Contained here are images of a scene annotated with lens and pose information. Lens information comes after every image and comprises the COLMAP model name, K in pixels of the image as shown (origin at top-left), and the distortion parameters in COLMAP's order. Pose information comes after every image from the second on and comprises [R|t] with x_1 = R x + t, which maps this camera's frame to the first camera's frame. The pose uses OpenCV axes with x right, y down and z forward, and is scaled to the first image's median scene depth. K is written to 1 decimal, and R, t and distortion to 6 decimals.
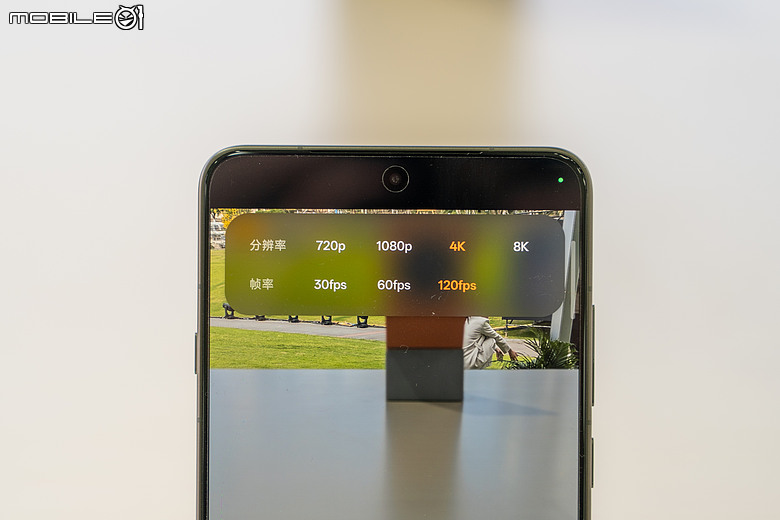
lens RADIAL K [[2397.6, 0, 390.0], [0, 2397.6, 260.1], [0, 0, 1]] dist [0.022513, 0.000000]
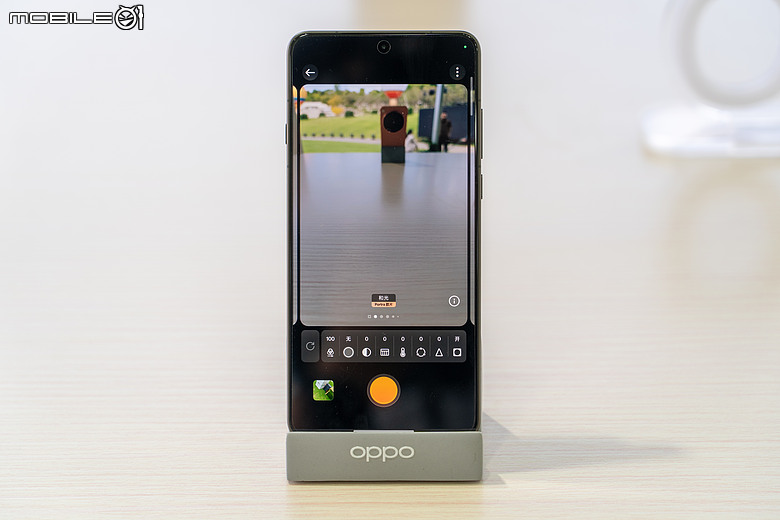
lens RADIAL K [[2397.6, 0, 390.0], [0, 2397.6, 260.1], [0, 0, 1]] dist [0.022513, 0.000000]
pose [[0.999962, -0.008534, -0.001686, 0.014226], [0.008655, 0.995490, 0.094469, -0.114531], [0.000872, -0.094480, 0.995526, -2.203196]]
